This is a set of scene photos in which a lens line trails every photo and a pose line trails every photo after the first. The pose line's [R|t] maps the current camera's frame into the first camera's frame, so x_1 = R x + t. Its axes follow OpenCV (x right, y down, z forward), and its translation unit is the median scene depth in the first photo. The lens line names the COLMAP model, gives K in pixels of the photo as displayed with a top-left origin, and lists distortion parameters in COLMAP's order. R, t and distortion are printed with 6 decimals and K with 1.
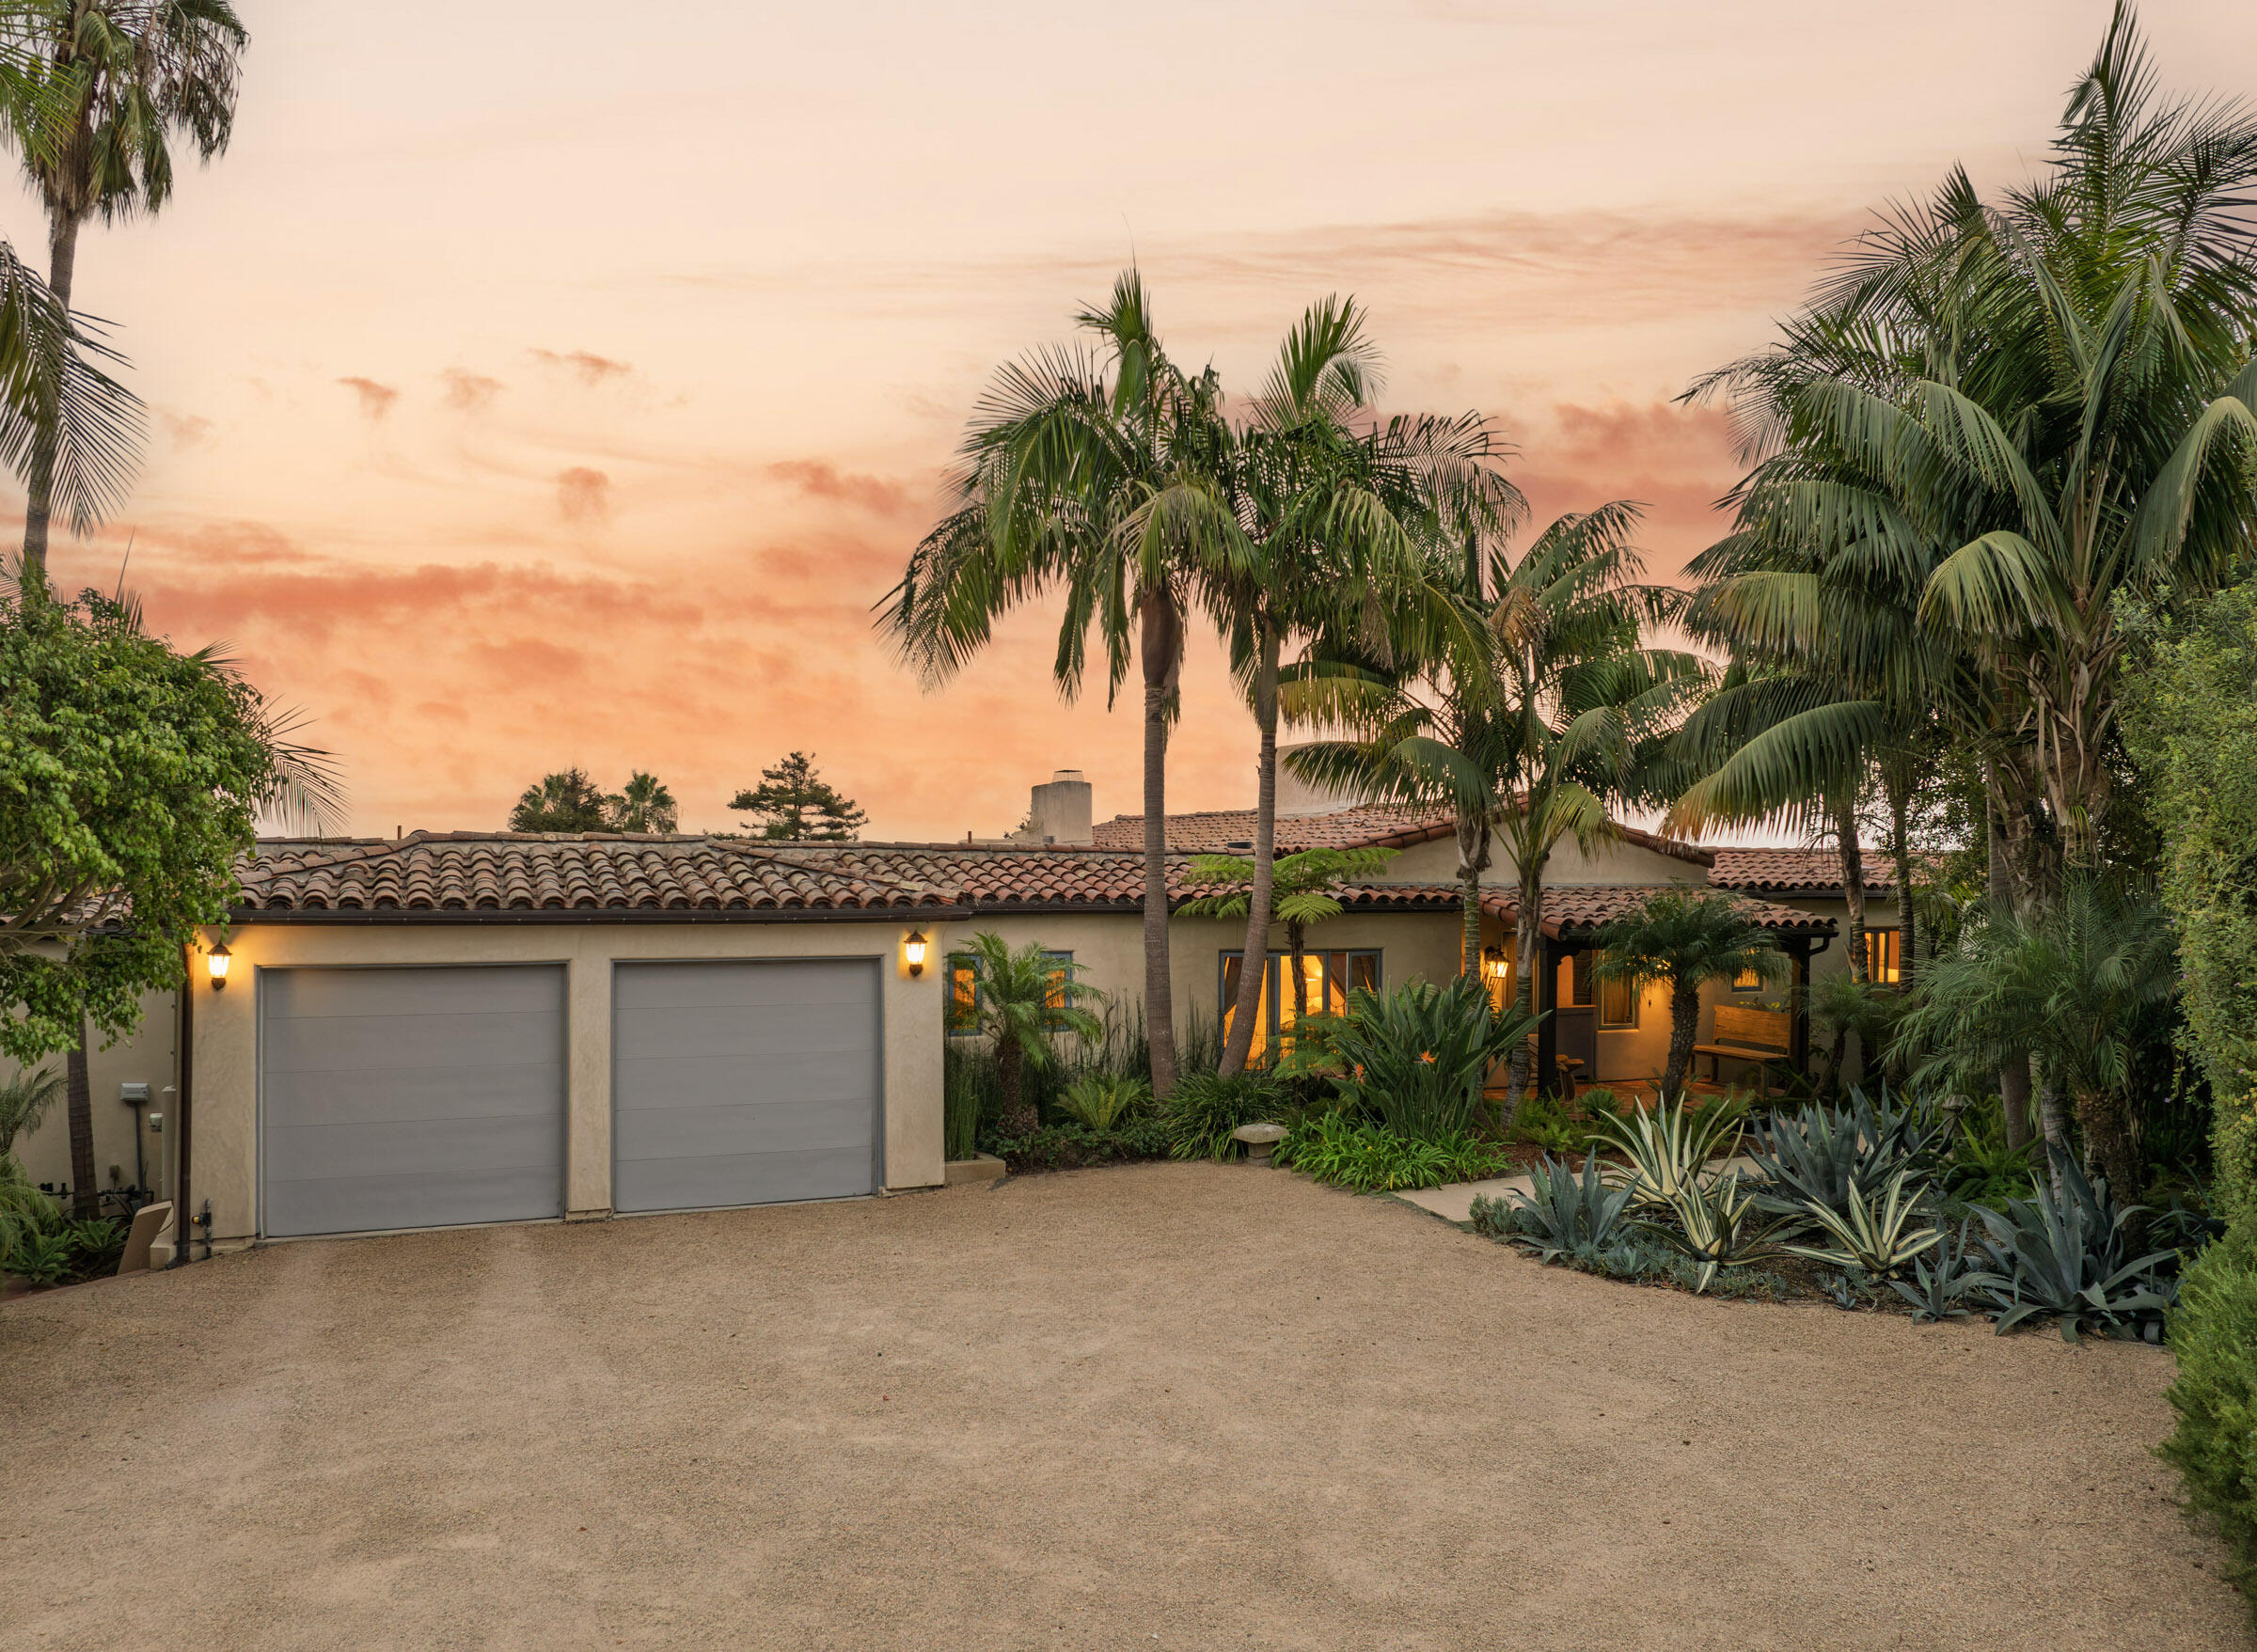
lens RADIAL K [[1636.8, 0, 1132.0], [0, 1636.8, 814.4], [0, 0, 1]] dist [-0.031353, 0.001421]
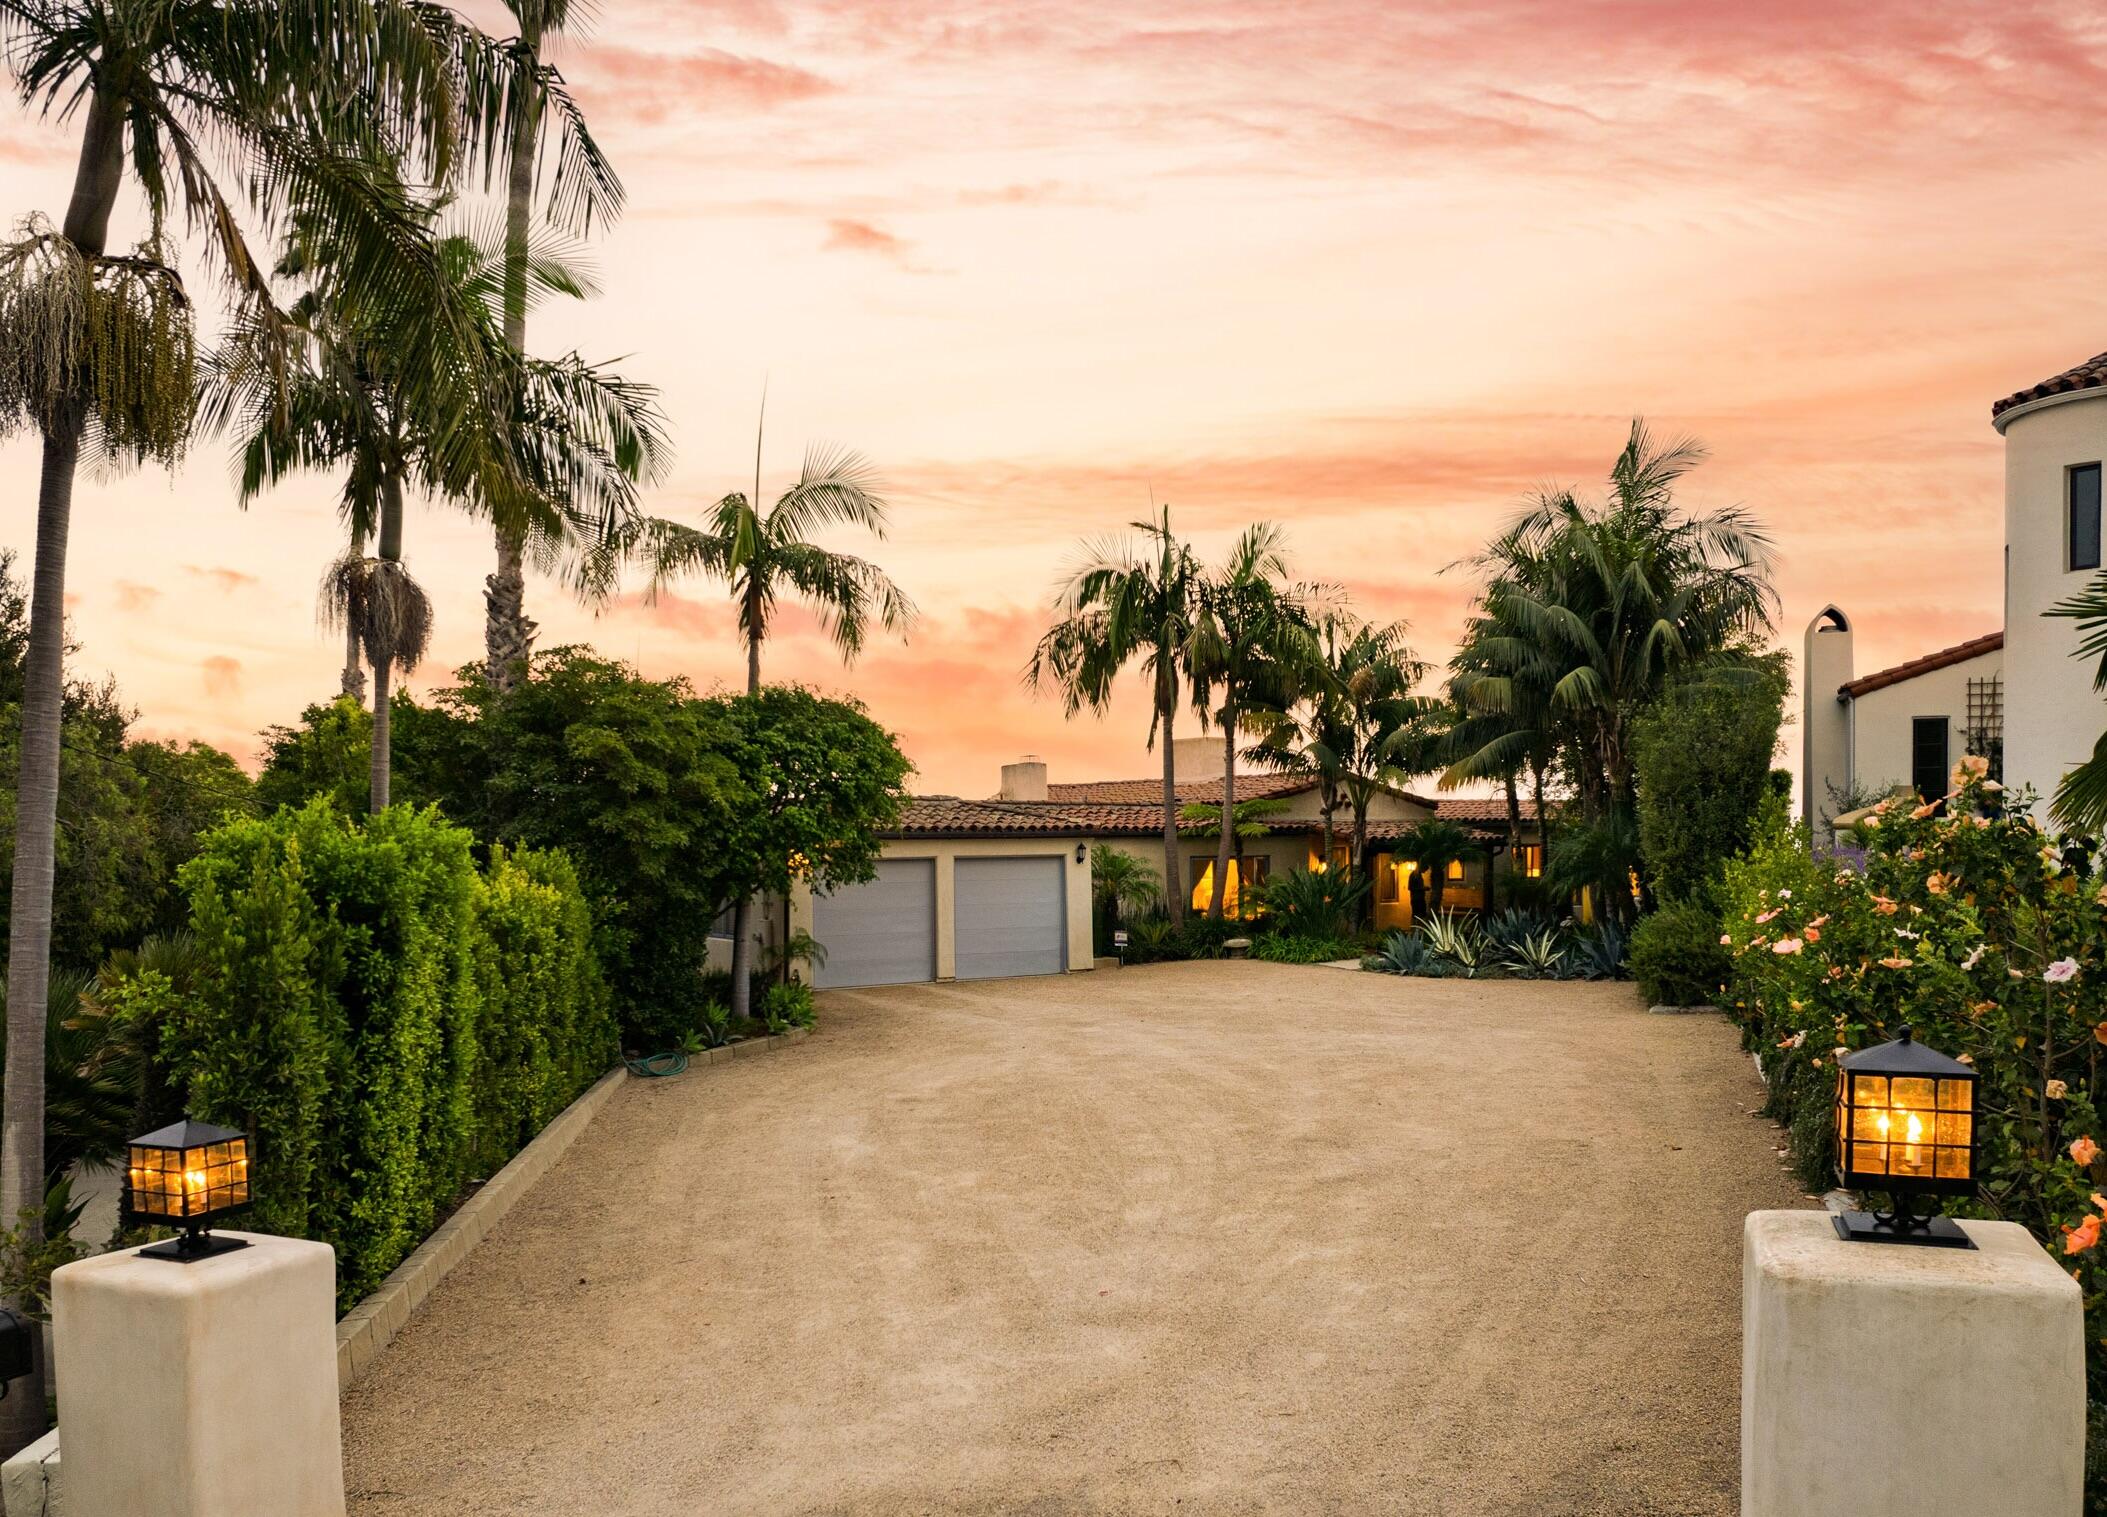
lens RADIAL K [[1549.2, 0, 1058.4], [0, 1549.2, 765.5], [0, 0, 1]] dist [-0.018441, 0.005524]
pose [[0.989125, -0.008707, 0.146816, -0.408678], [0.010206, 0.999903, -0.009460, -0.004901], [-0.146720, 0.010855, 0.989119, -0.823165]]
